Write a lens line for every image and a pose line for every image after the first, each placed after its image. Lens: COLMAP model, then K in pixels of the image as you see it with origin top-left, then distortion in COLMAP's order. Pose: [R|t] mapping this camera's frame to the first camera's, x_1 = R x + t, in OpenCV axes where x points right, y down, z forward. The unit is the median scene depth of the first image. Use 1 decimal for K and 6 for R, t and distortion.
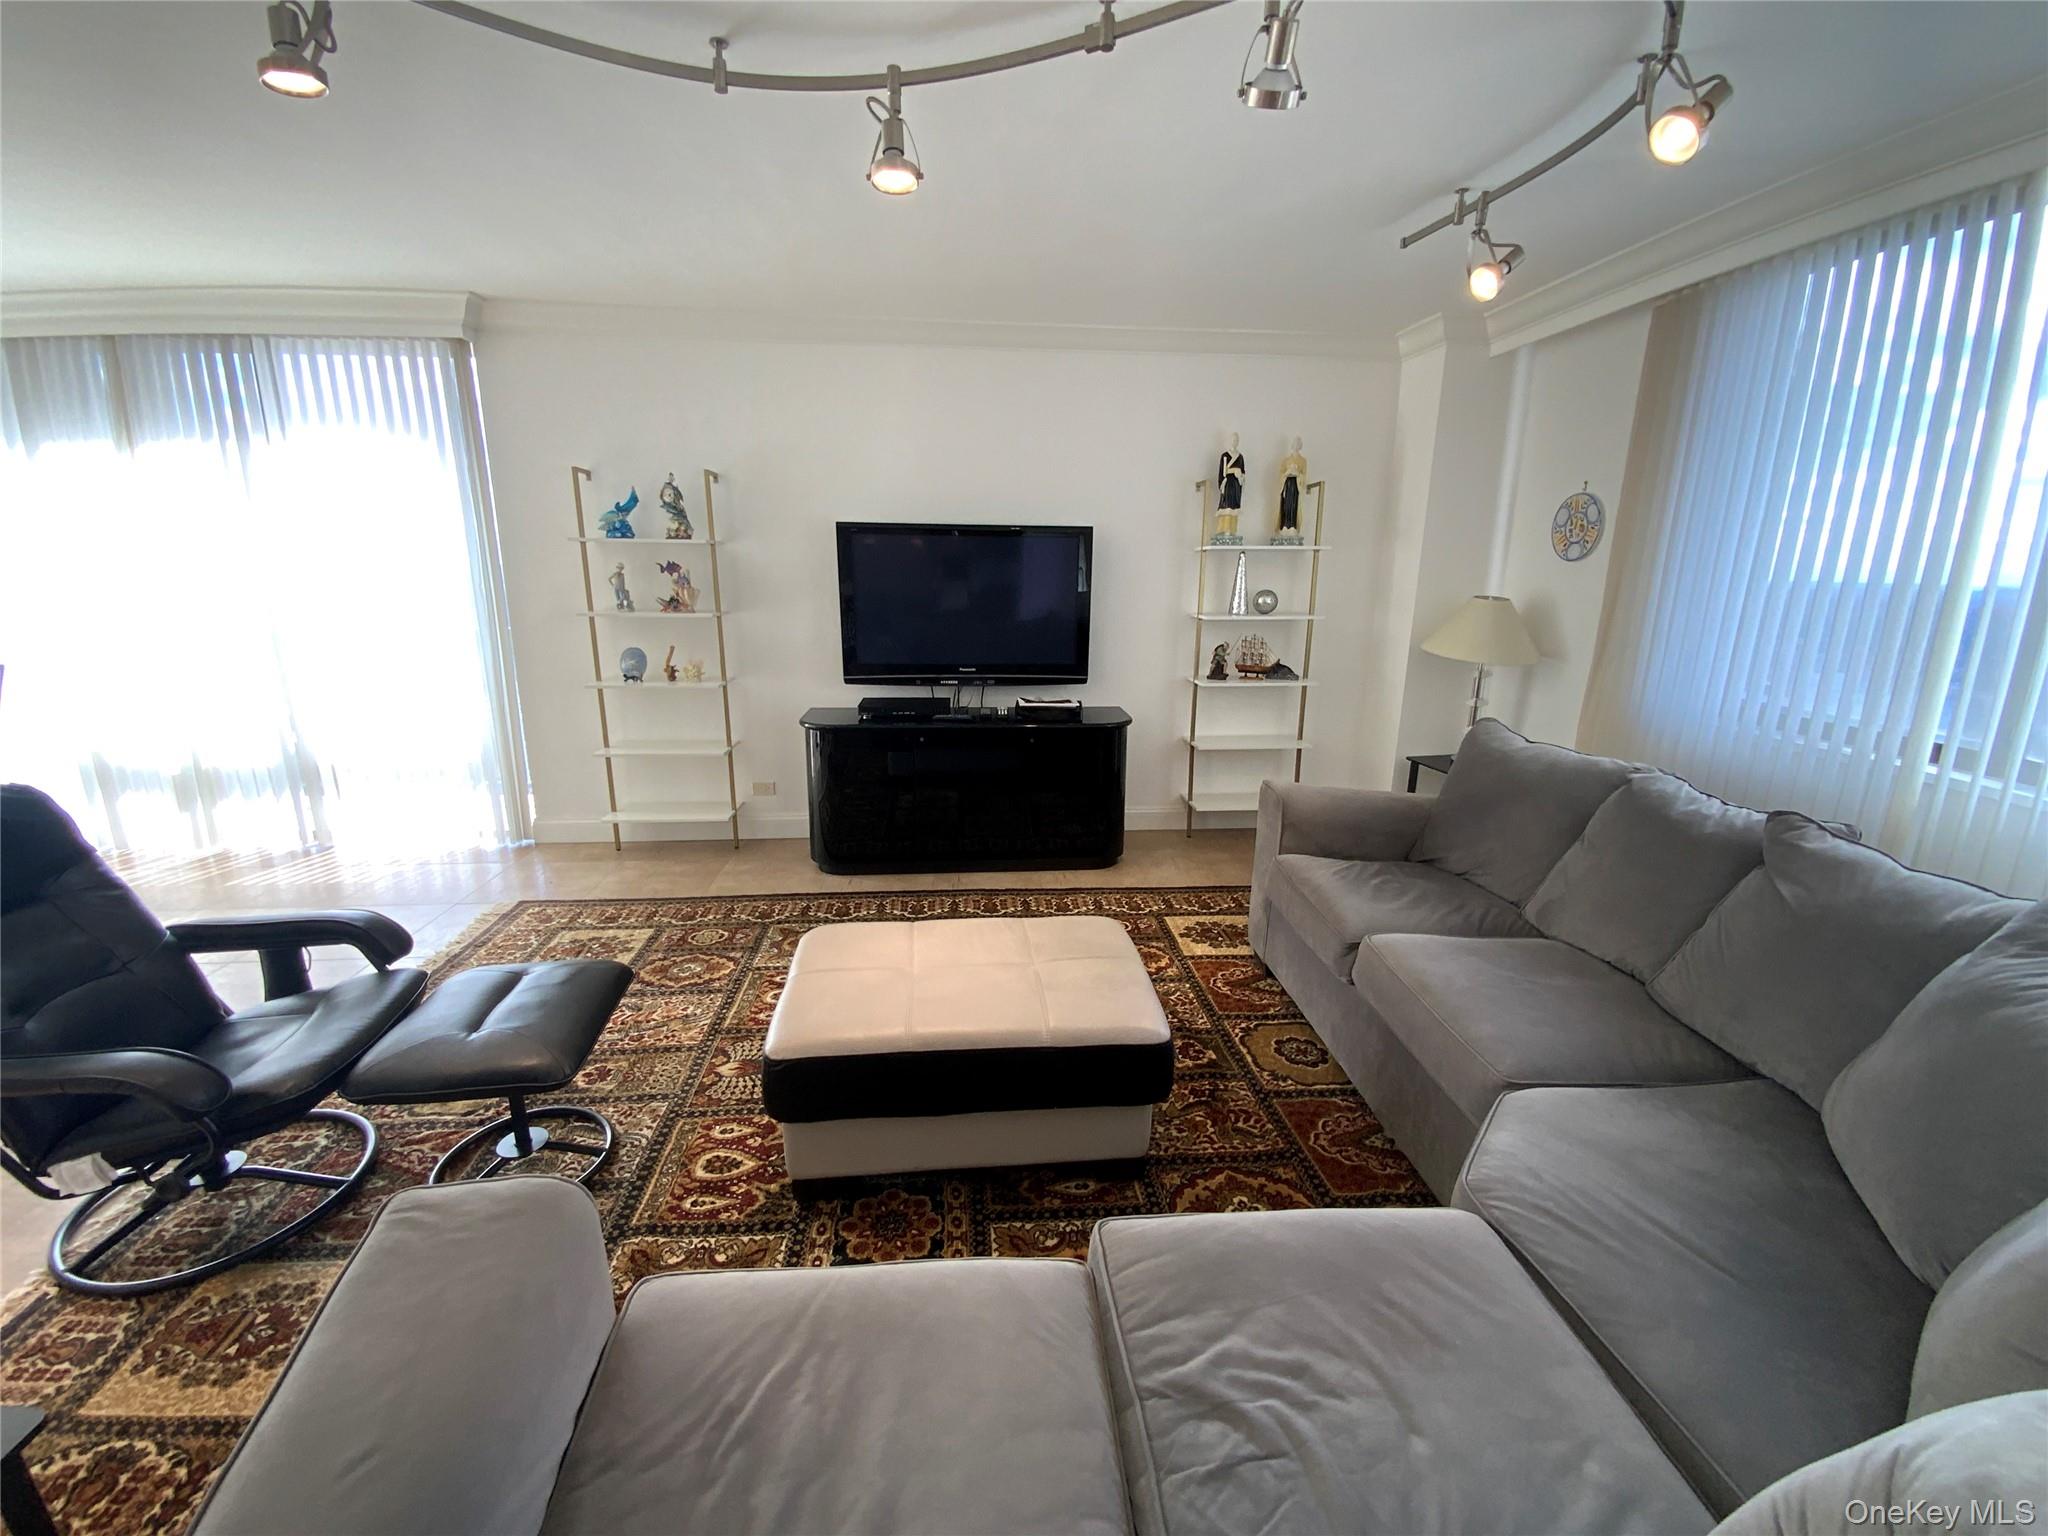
lens RADIAL K [[829.1, 0, 1022.1], [0, 829.1, 773.1], [0, 0, 1]] dist [0.034763, -0.024436]
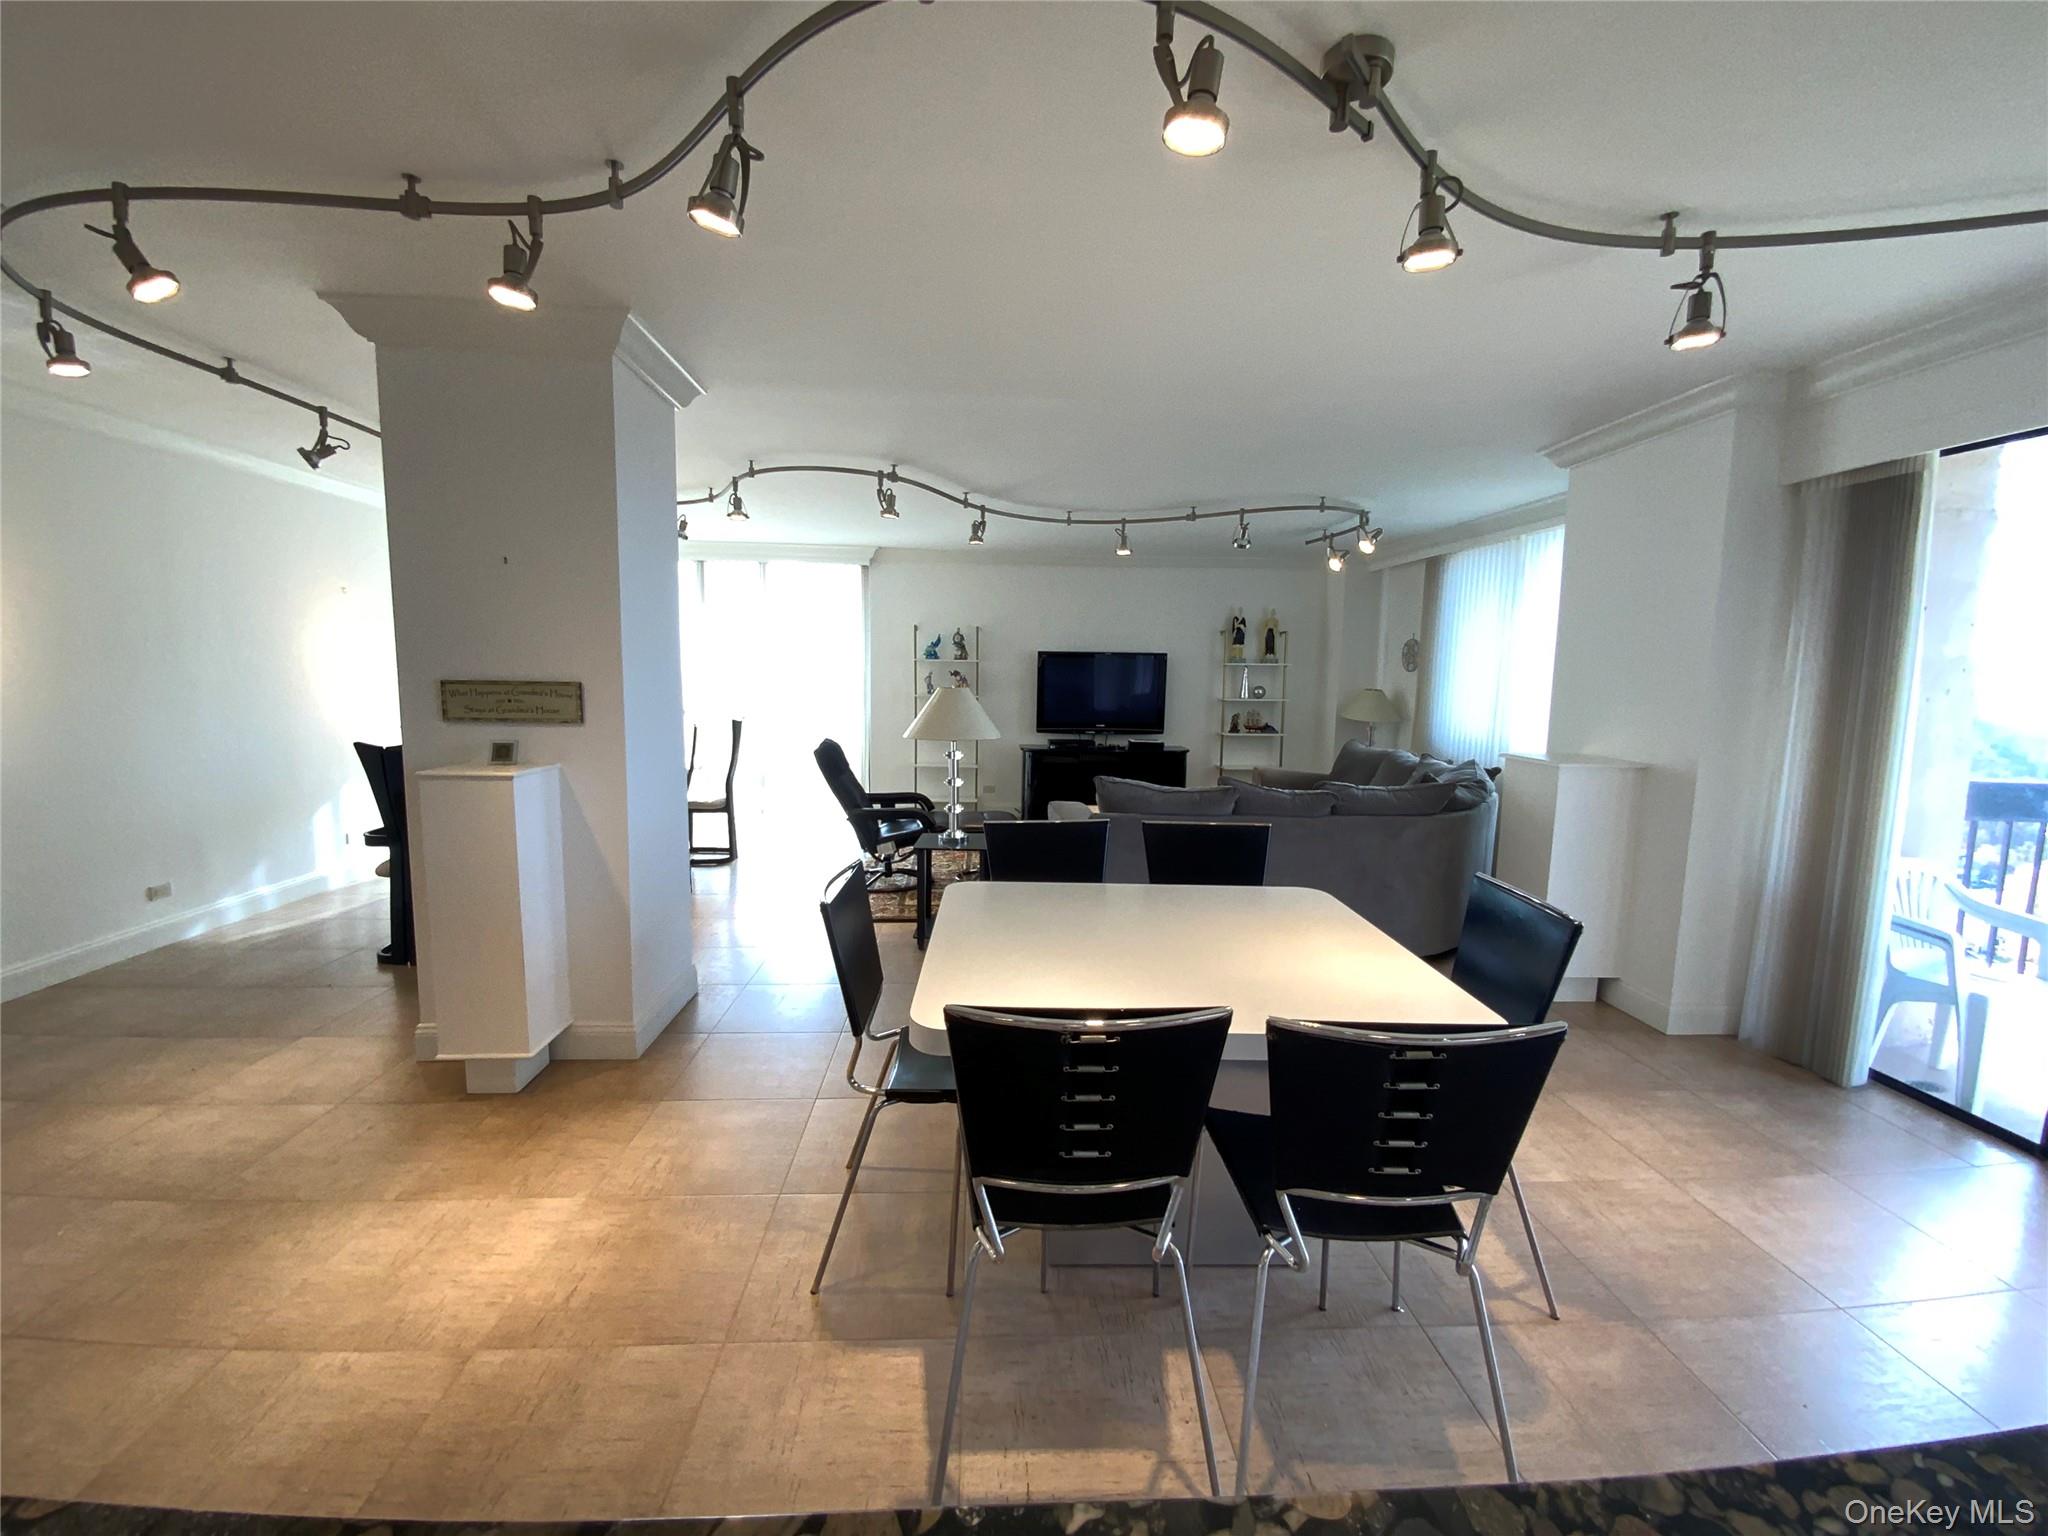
lens RADIAL K [[829.1, 0, 1022.1], [0, 829.1, 773.1], [0, 0, 1]] dist [0.034763, -0.024436]
pose [[0.999528, 0.007375, -0.029838, -0.195358], [-0.011156, 0.991631, -0.128624, 0.236007], [0.028640, 0.128896, 0.991245, -0.901671]]
